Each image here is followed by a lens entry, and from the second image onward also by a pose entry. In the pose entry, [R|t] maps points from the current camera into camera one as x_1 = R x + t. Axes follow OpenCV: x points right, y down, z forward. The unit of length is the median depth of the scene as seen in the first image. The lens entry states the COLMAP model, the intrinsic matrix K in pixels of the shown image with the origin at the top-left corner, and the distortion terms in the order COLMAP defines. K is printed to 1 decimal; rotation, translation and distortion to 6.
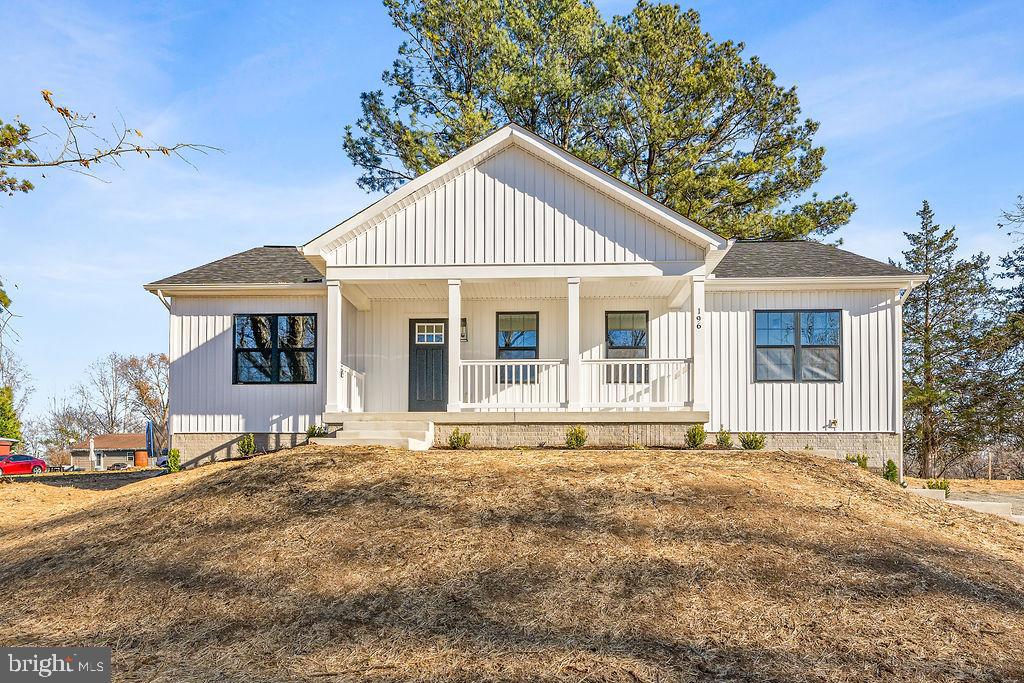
lens RADIAL K [[454.5, 0, 511.7], [0, 454.5, 469.2], [0, 0, 1]] dist [-0.001477, -0.000327]
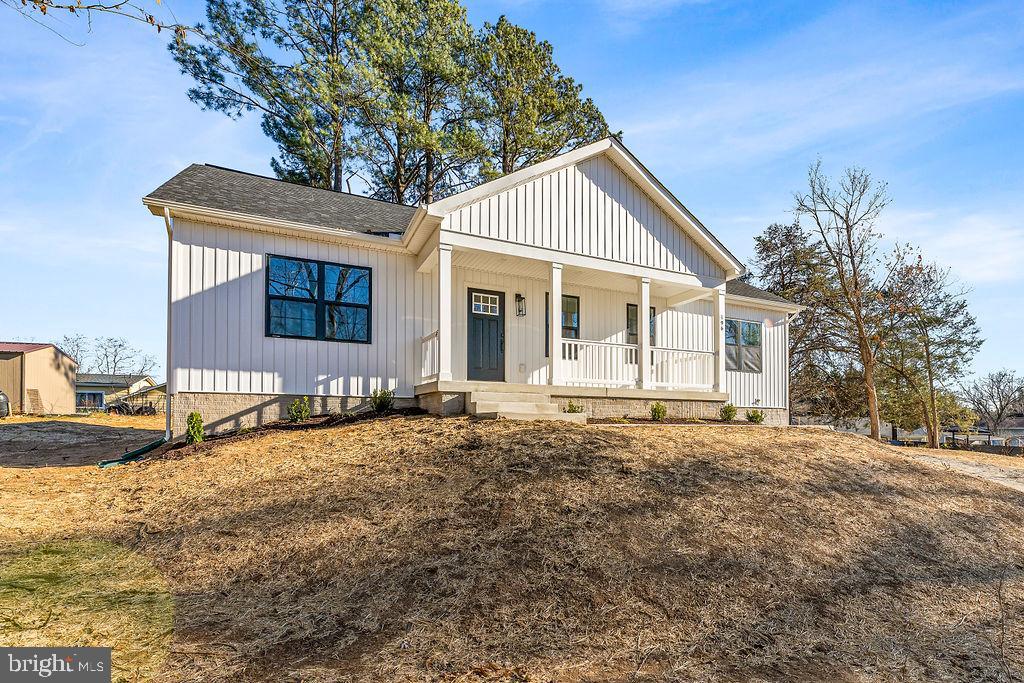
lens RADIAL K [[418.7, 0, 510.4], [0, 418.7, 421.3], [0, 0, 1]] dist [-0.002214, -0.000464]
pose [[0.915661, 0.006149, 0.401905, -0.511349], [-0.006169, 0.999980, -0.001245, -0.030632], [-0.401905, -0.001339, 0.915680, 0.103175]]
